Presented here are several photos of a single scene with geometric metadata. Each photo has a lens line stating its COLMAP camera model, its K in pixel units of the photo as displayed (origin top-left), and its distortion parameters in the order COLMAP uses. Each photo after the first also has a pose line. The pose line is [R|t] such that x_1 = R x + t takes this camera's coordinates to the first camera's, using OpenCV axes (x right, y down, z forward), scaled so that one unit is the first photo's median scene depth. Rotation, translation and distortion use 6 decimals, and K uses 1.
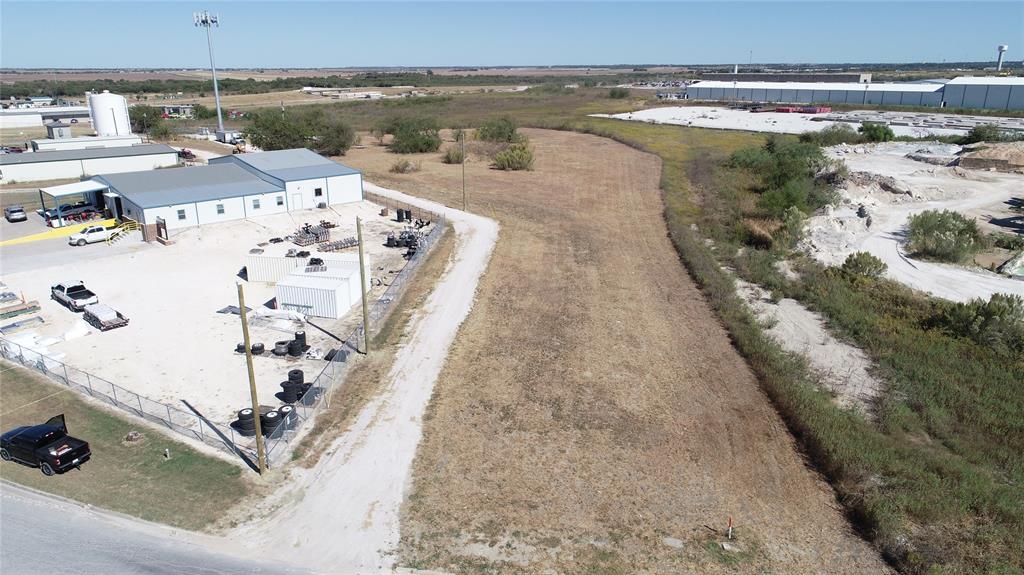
lens RADIAL K [[684.9, 0, 515.0], [0, 684.9, 287.6], [0, 0, 1]] dist [-0.000541, 0.001860]
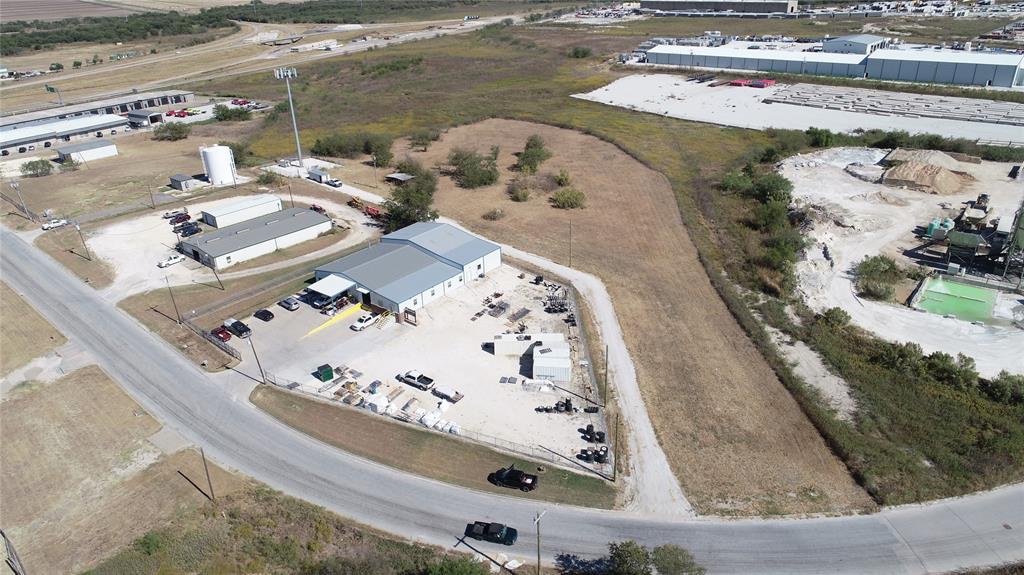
lens RADIAL K [[684.9, 0, 515.0], [0, 684.9, 287.6], [0, 0, 1]] dist [-0.000541, 0.001860]
pose [[0.992847, -0.076502, 0.091662, -0.373339], [0.063699, 0.988758, 0.135274, -0.311265], [-0.100981, -0.128468, 0.986559, -0.514207]]
